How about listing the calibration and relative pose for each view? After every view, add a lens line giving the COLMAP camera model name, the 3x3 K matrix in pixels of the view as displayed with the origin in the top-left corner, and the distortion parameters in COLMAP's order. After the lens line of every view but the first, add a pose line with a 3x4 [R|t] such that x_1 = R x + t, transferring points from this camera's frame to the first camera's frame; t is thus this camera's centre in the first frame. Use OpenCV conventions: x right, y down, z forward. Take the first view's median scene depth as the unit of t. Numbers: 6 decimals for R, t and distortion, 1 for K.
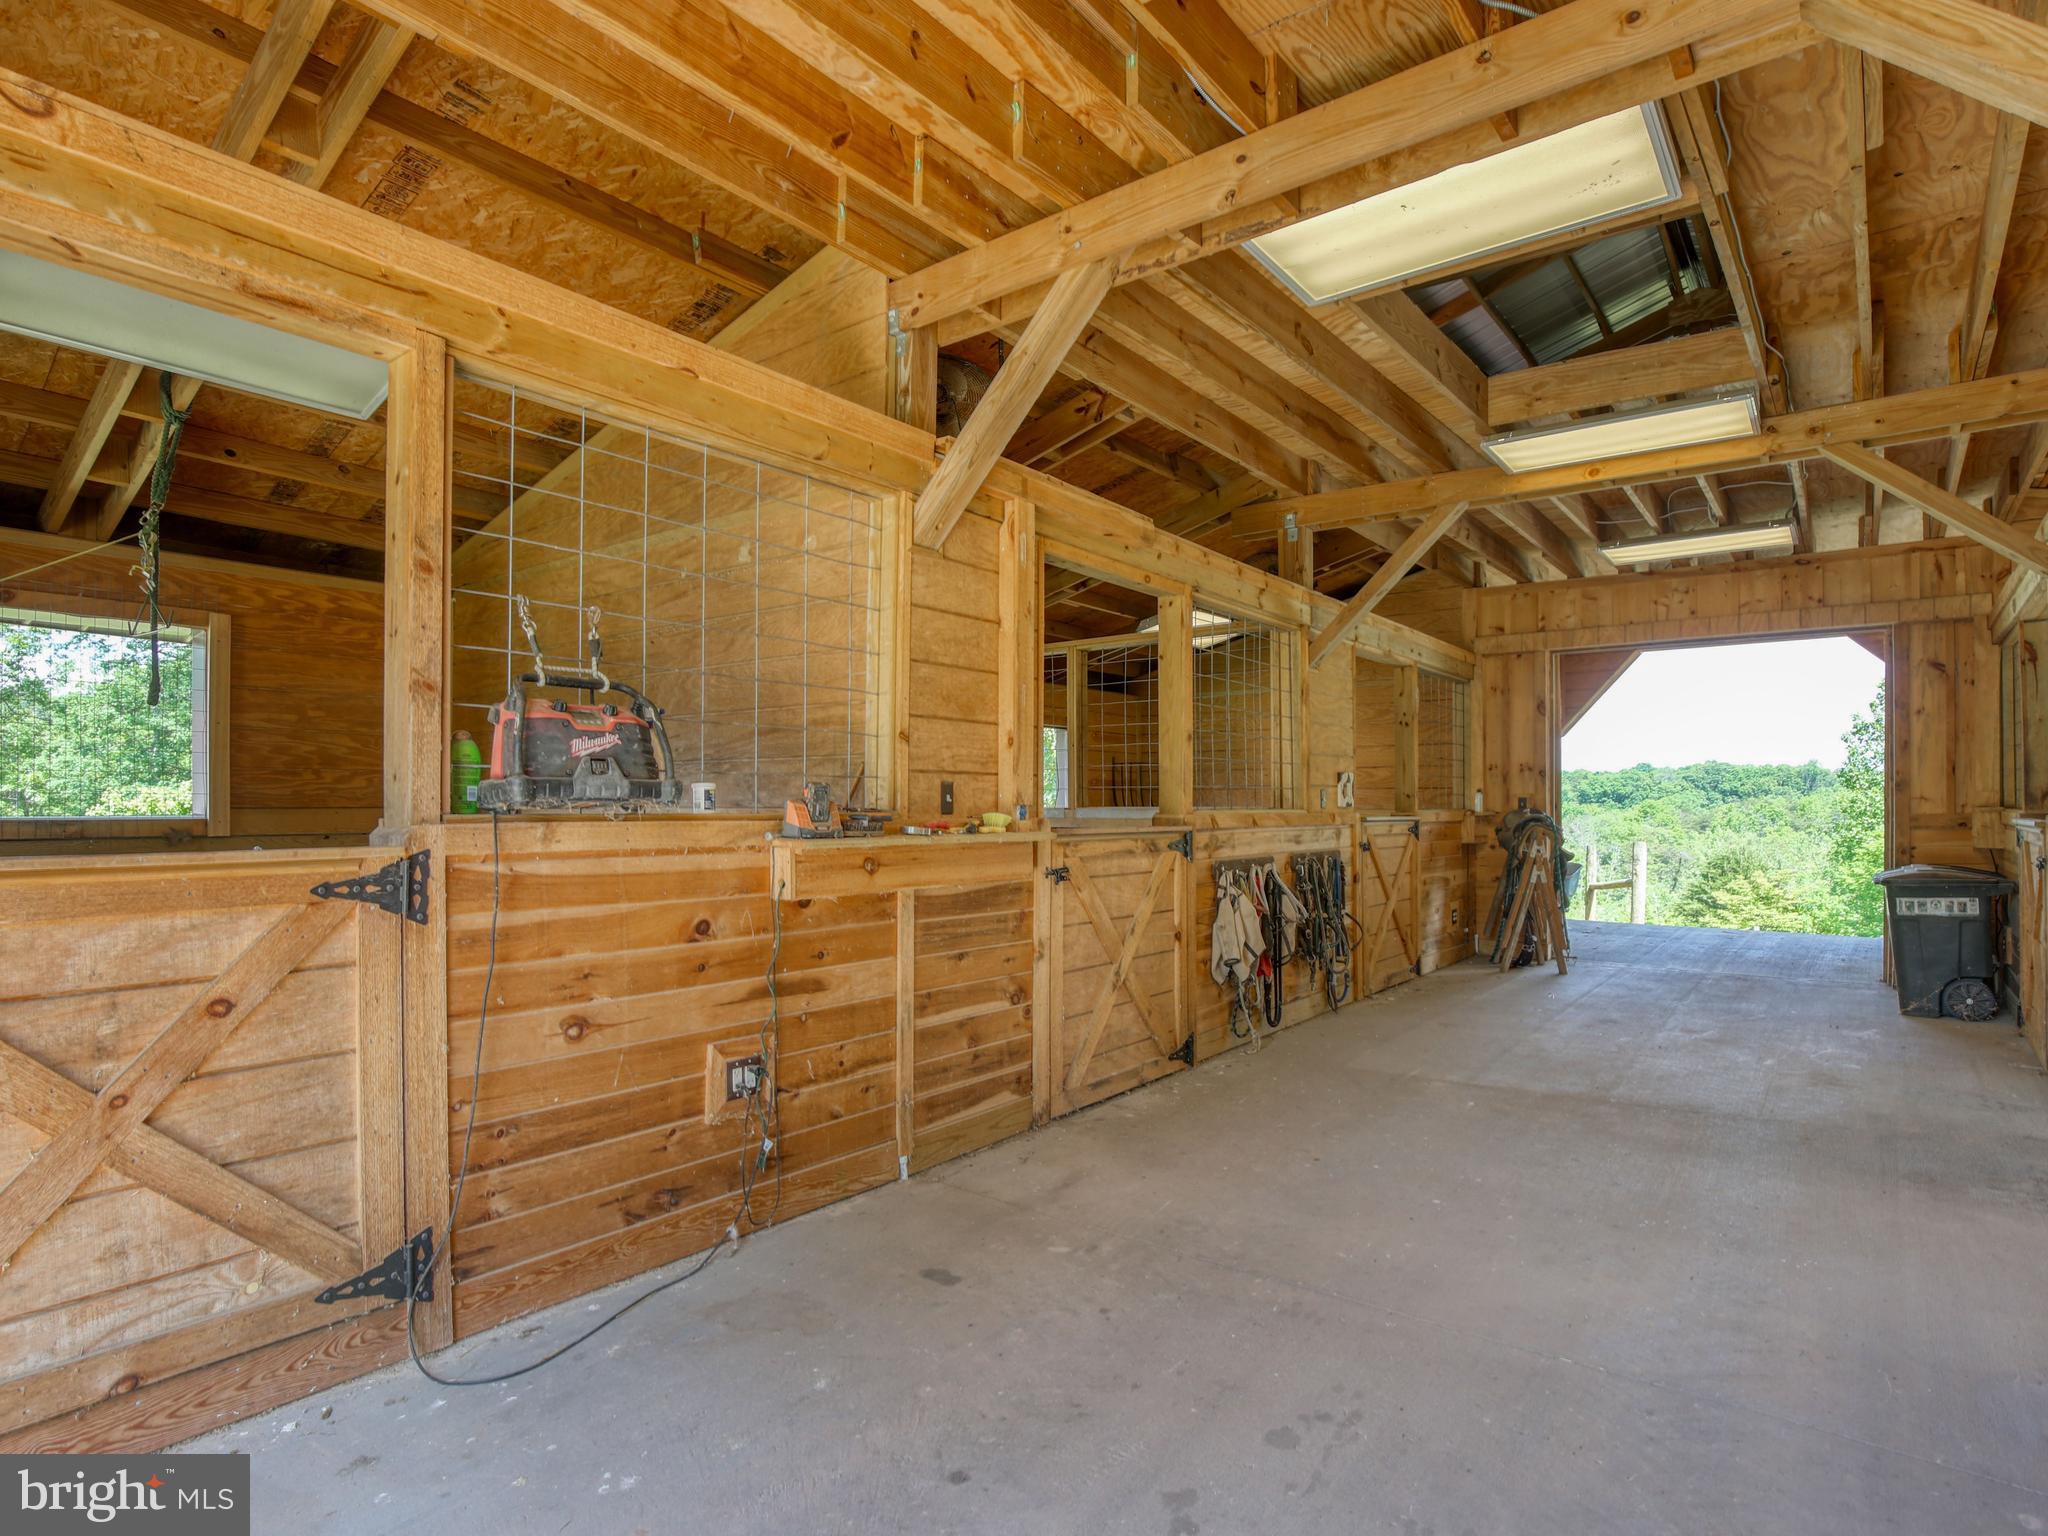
lens RADIAL K [[1074.9, 0, 1024.0], [0, 1074.9, 768.0], [0, 0, 1]] dist [-0.058606, 0.000219]
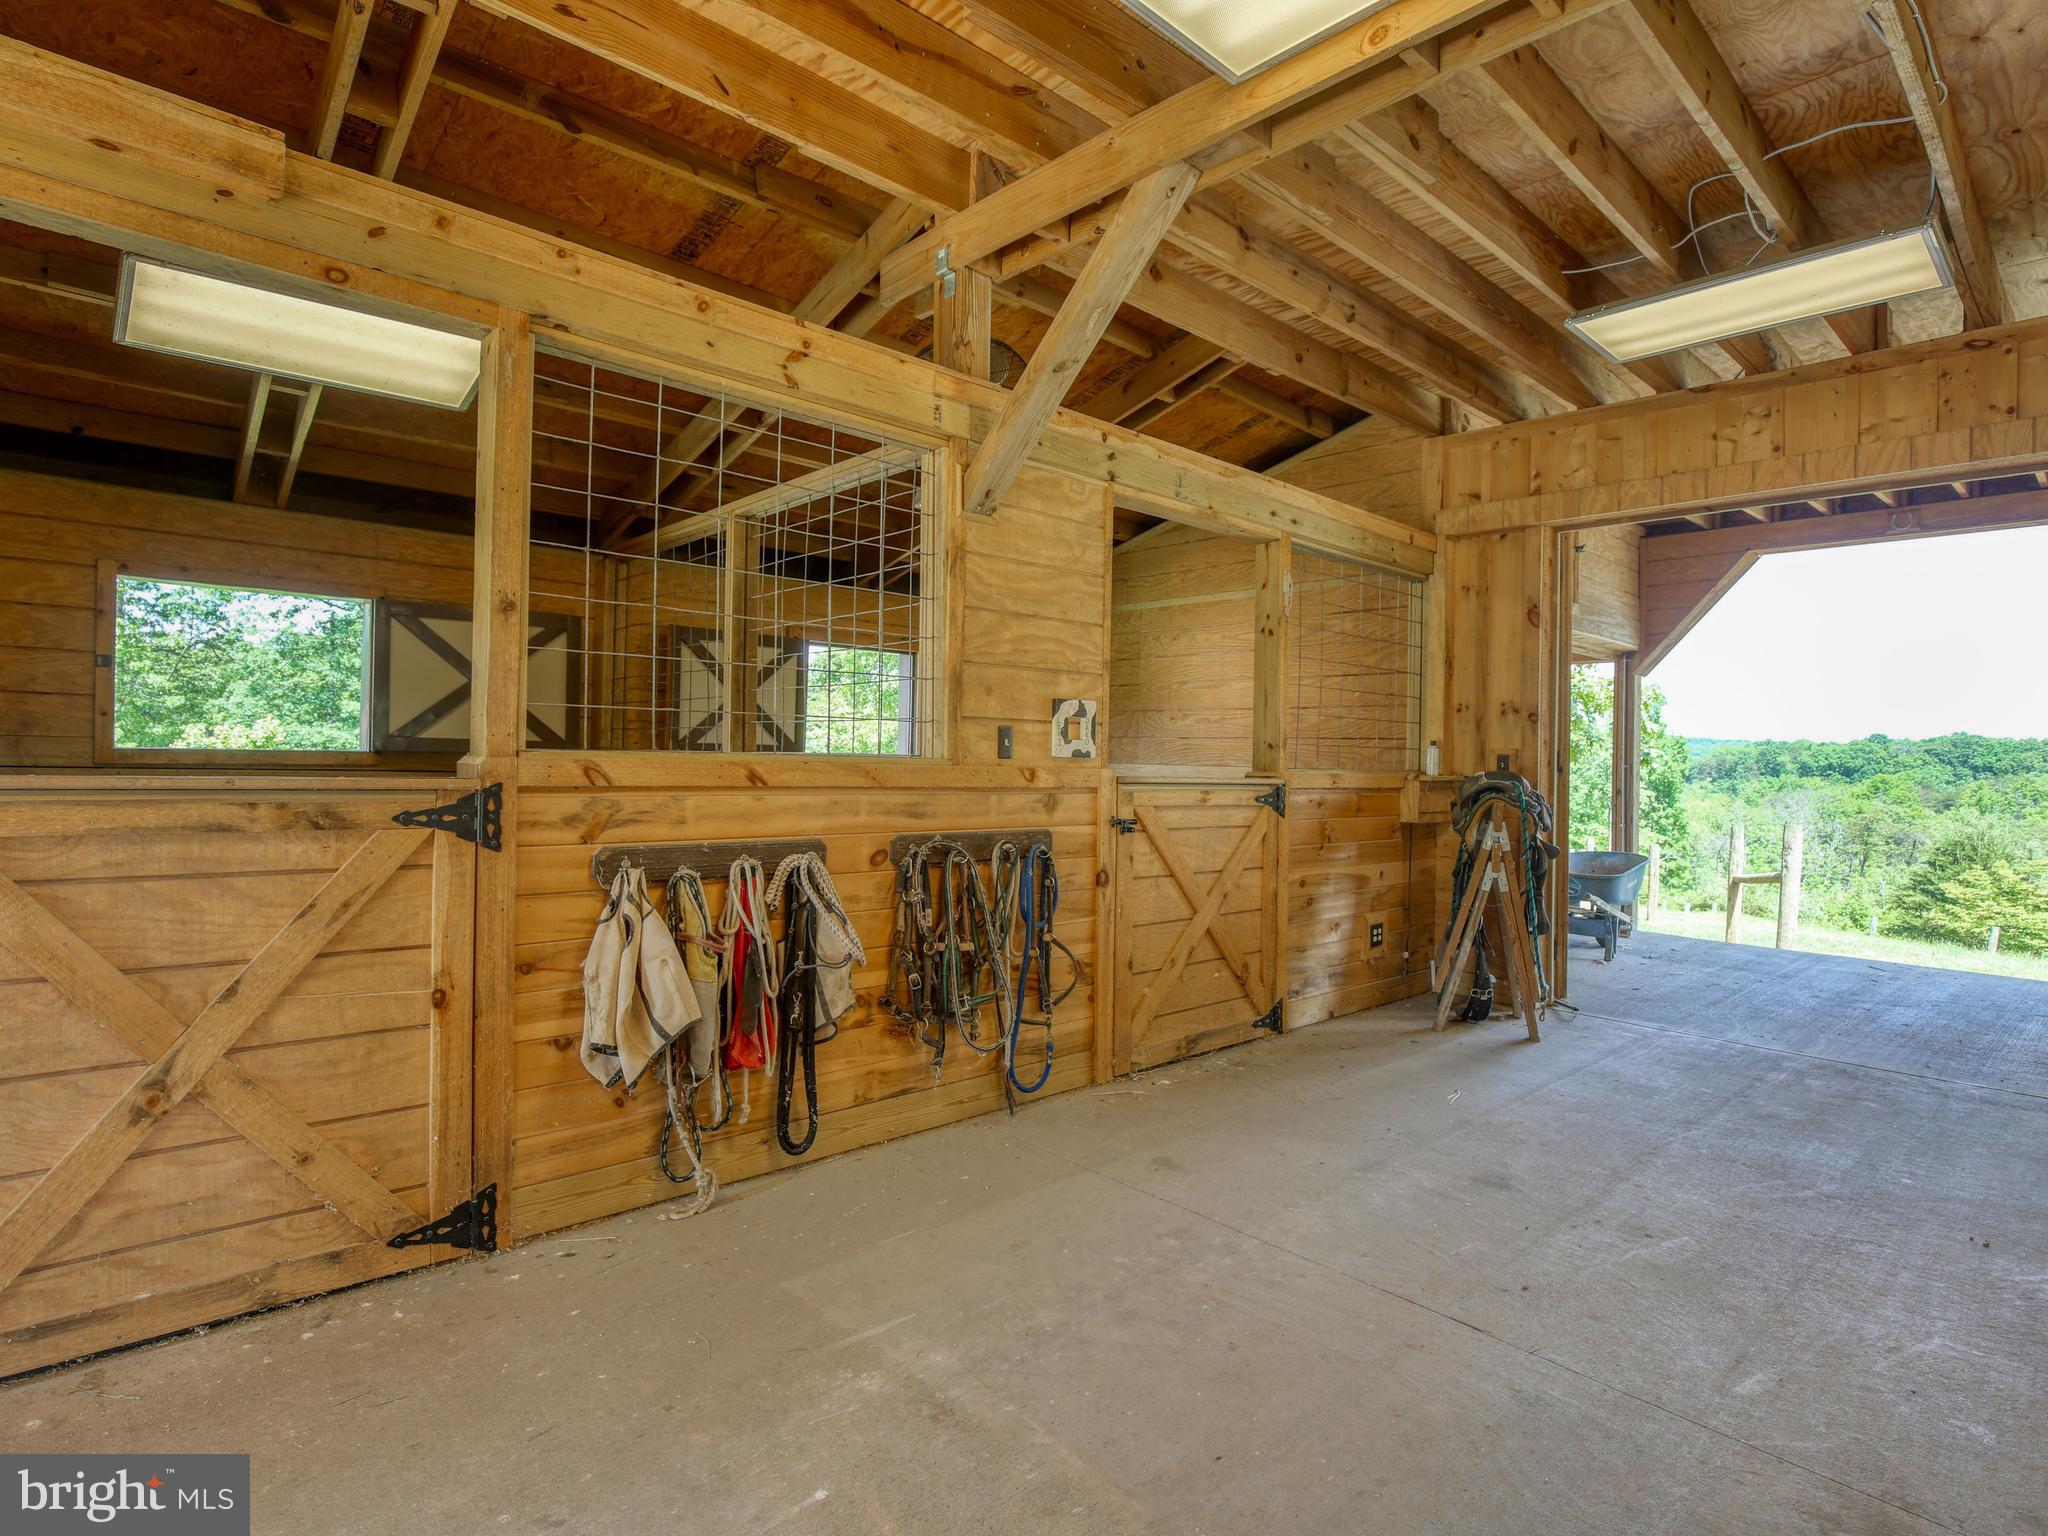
lens RADIAL K [[1063.3, 0, 1023.8], [0, 1063.3, 749.1], [0, 0, 1]] dist [-0.033049, 0.001580]
pose [[0.988134, 0.013352, -0.153013, 0.278720], [-0.010756, 0.999784, 0.017777, 0.016233], [0.153217, -0.015920, 0.988064, 0.317833]]
